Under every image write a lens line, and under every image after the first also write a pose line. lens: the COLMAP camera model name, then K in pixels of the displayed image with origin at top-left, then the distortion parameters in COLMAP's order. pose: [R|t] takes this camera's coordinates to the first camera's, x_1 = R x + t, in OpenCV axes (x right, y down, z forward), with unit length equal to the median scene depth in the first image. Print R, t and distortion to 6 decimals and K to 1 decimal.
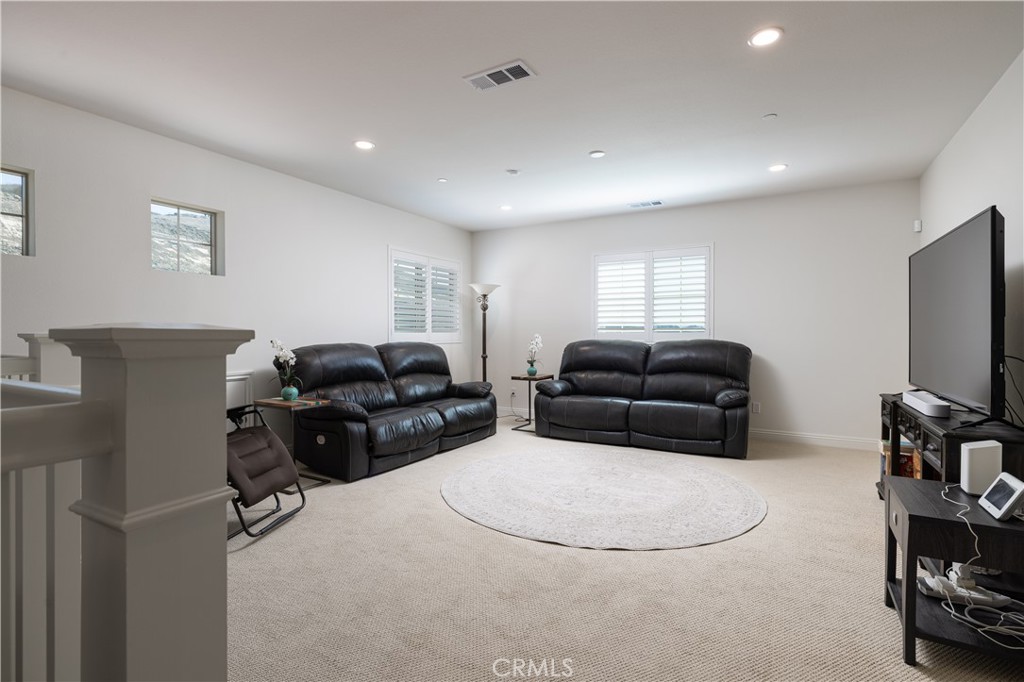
lens RADIAL K [[487.7, 0, 508.7], [0, 487.7, 339.4], [0, 0, 1]] dist [0.001956, 0.000429]
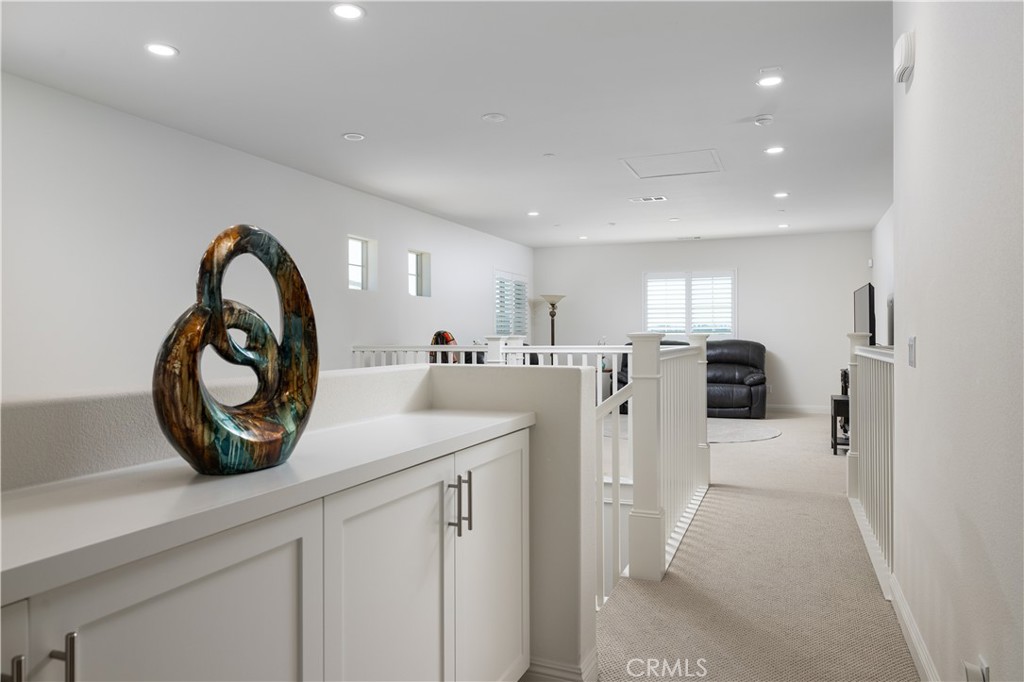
lens RADIAL K [[710.5, 0, 513.5], [0, 710.5, 339.2], [0, 0, 1]] dist [0.035209, -0.000099]
pose [[0.988021, -0.003914, 0.154272, -0.518434], [0.005291, 0.999950, -0.008519, 0.011962], [-0.154231, 0.009233, 0.987992, -0.886788]]
